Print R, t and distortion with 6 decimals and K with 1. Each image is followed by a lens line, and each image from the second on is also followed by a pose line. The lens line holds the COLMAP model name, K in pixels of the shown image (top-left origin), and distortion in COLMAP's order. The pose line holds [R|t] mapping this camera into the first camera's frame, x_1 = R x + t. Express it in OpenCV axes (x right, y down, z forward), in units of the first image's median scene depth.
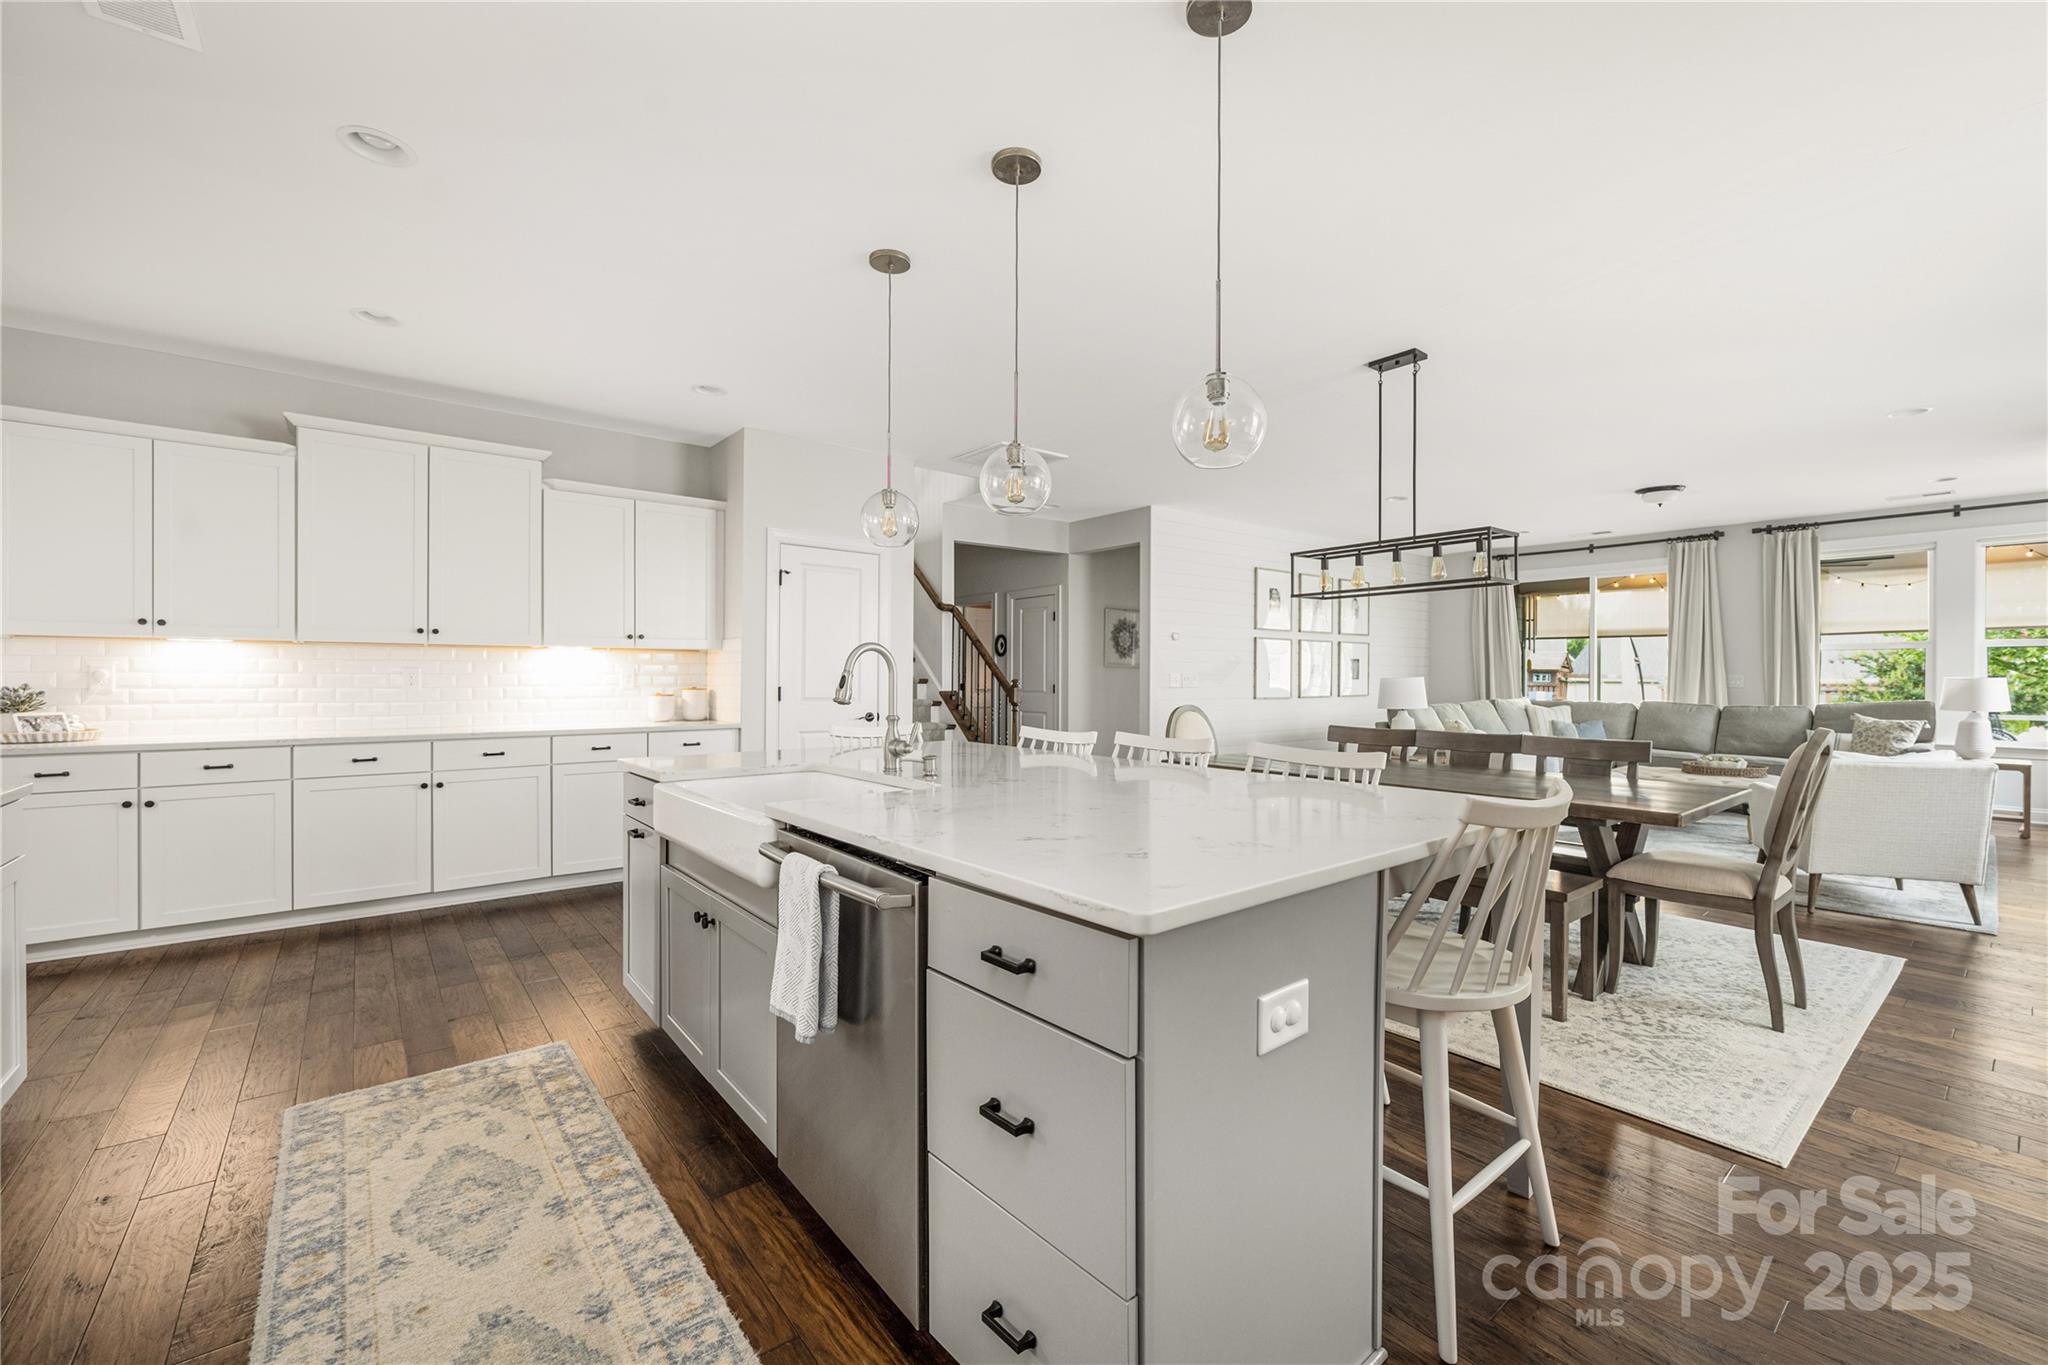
lens RADIAL K [[834.6, 0, 1025.6], [0, 834.6, 677.1], [0, 0, 1]] dist [0.000297, -0.000108]
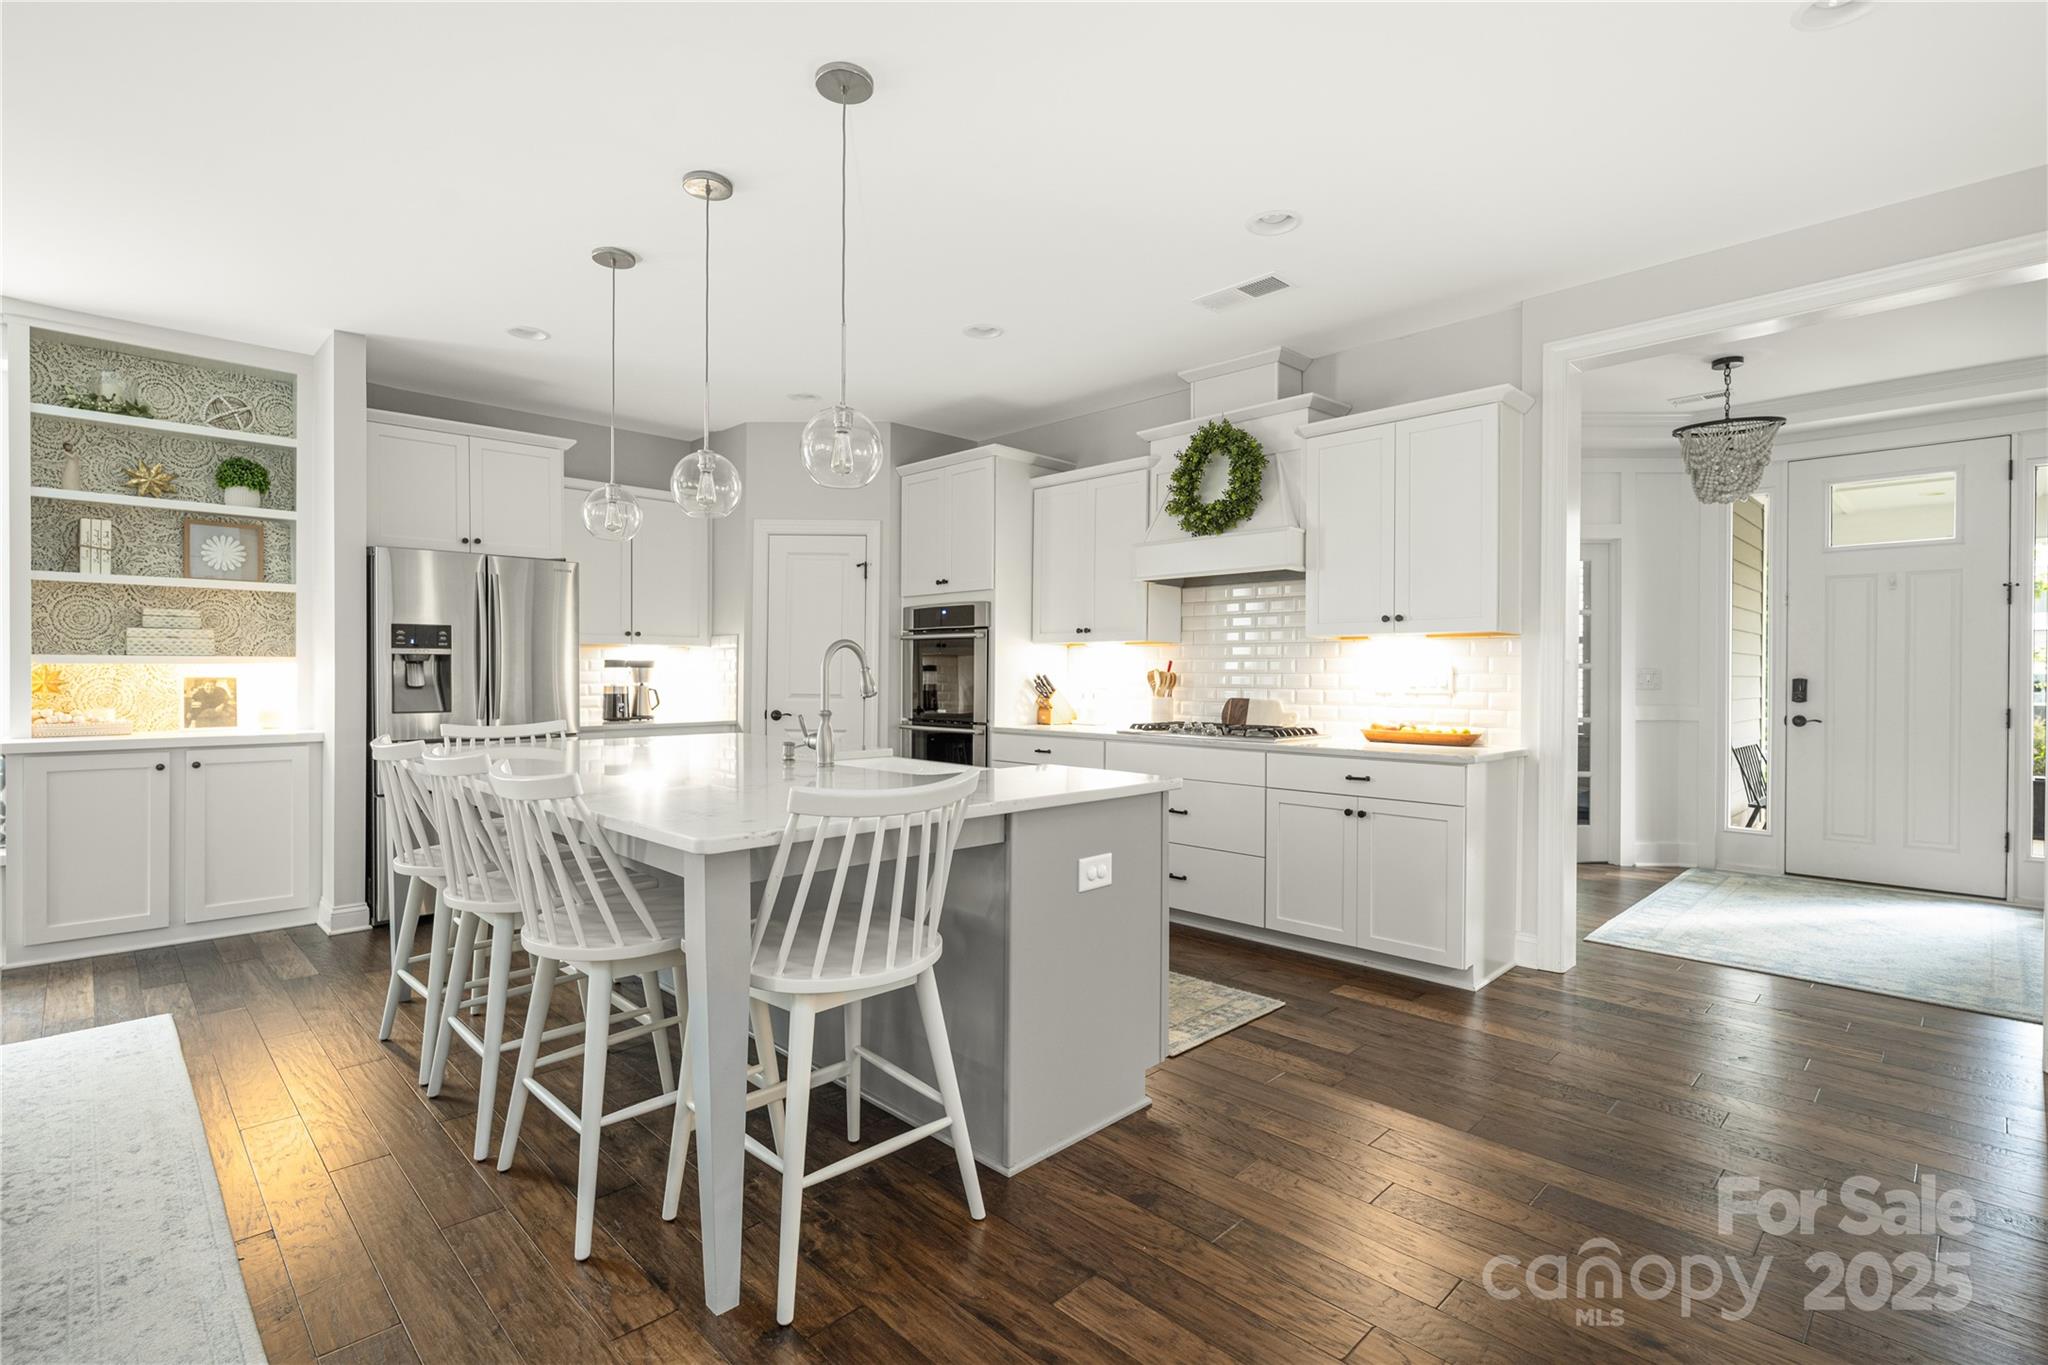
lens RADIAL K [[959.4, 0, 1020.7], [0, 959.4, 682.1], [0, 0, 1]] dist [-0.000895, -0.000788]
pose [[-0.994456, -0.010034, -0.104672, -0.372419], [-0.011265, 0.999874, 0.011180, -0.002519], [0.104547, 0.012297, -0.994444, 2.981499]]
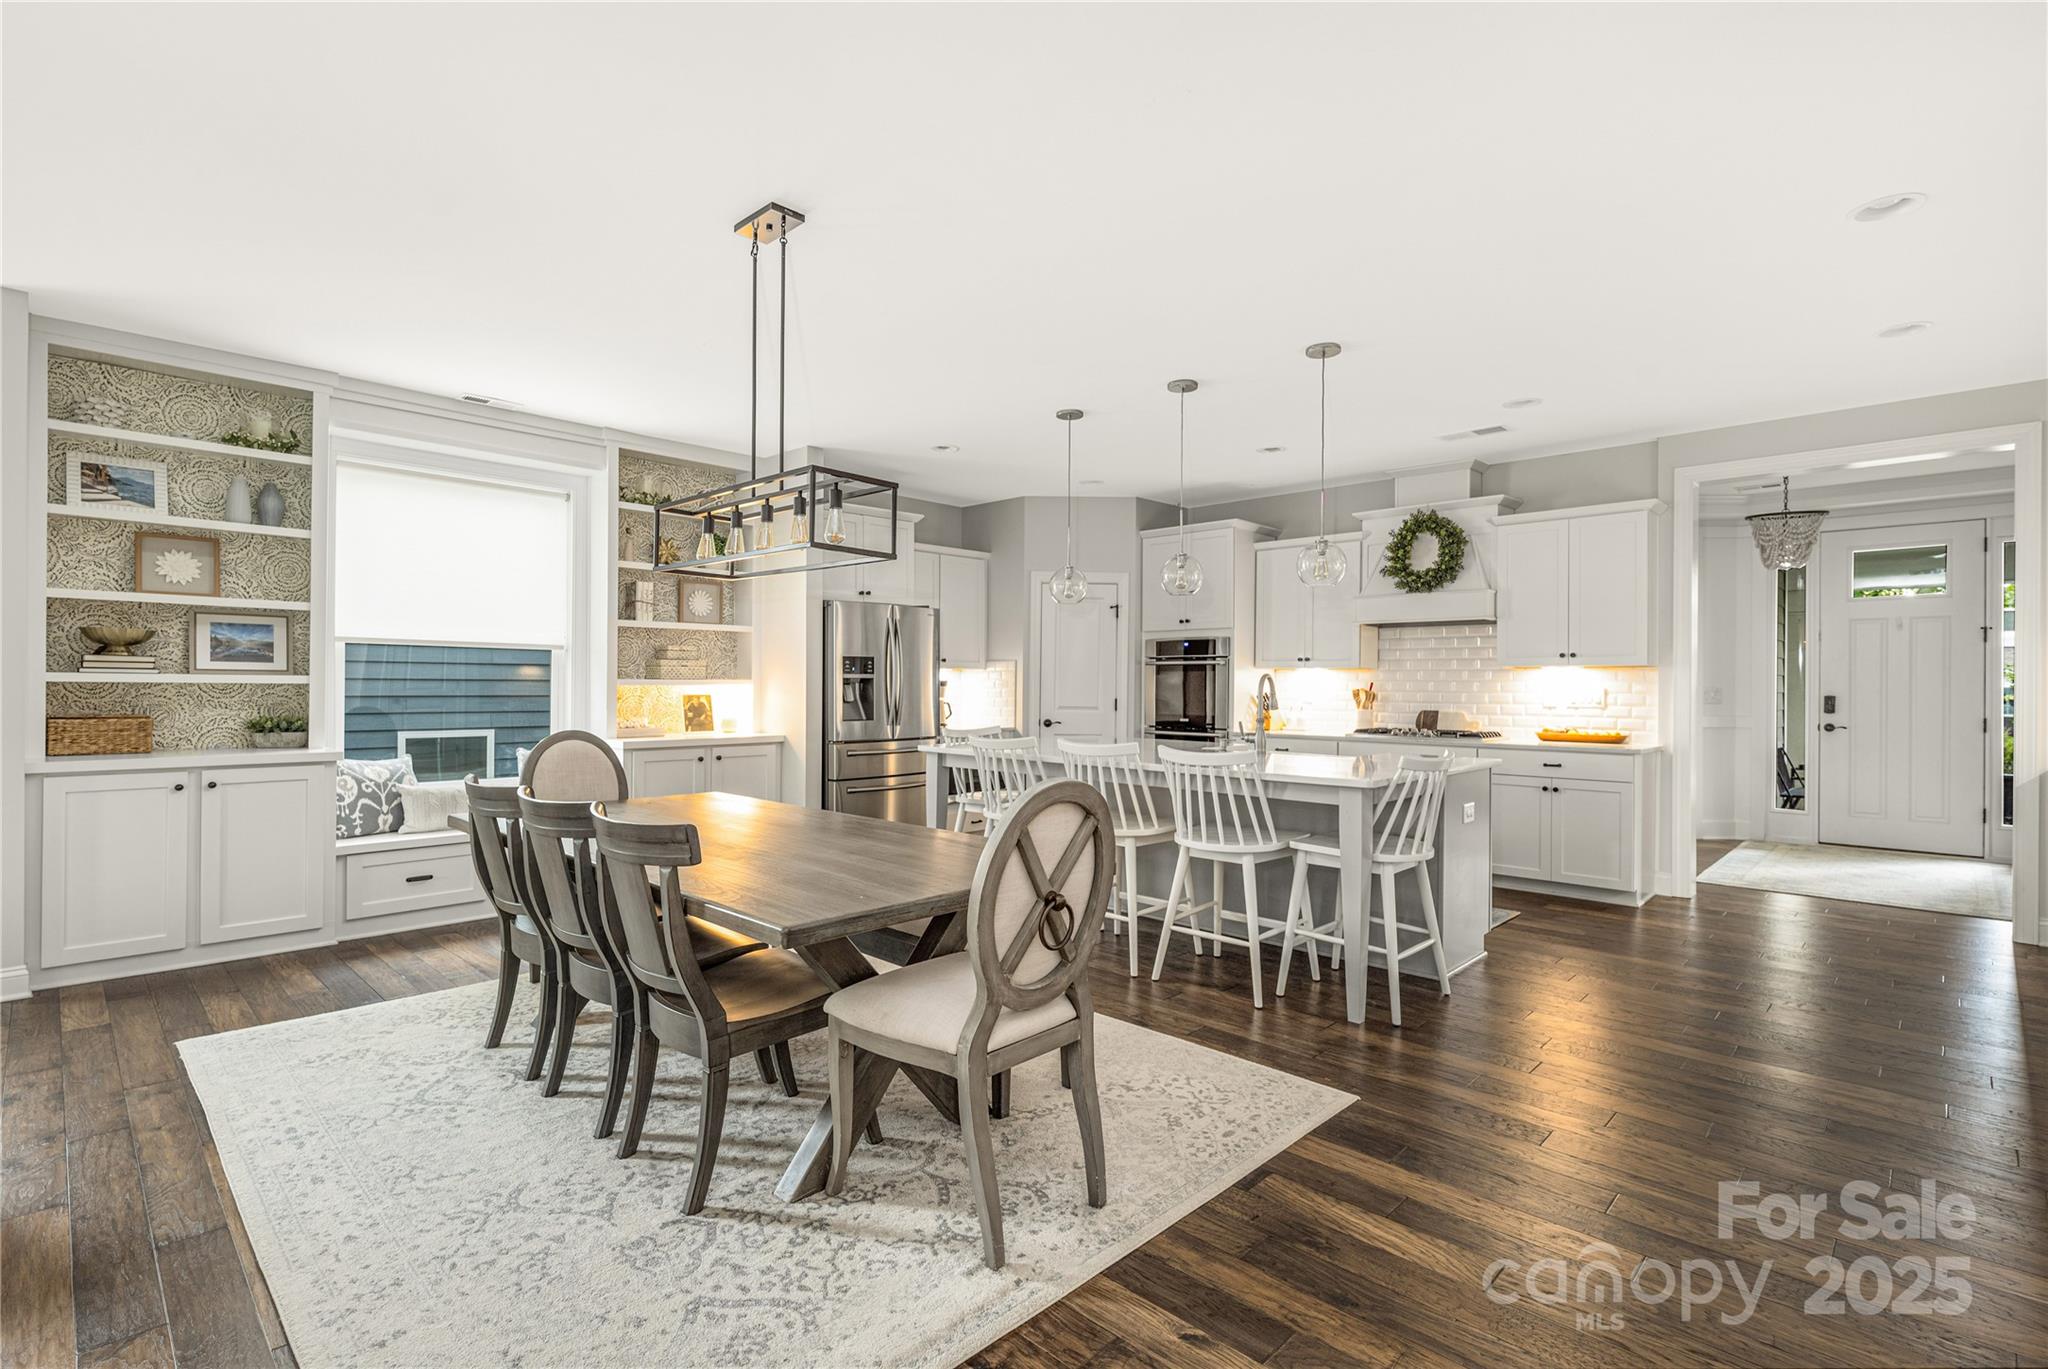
lens RADIAL K [[959.4, 0, 1022.4], [0, 959.4, 685.2], [0, 0, 1]] dist [-0.000895, -0.000788]
pose [[-0.992155, -0.011838, -0.124453, 0.704239], [-0.012240, 0.999922, 0.002462, -0.019225], [0.124414, 0.003966, -0.992222, 3.781475]]
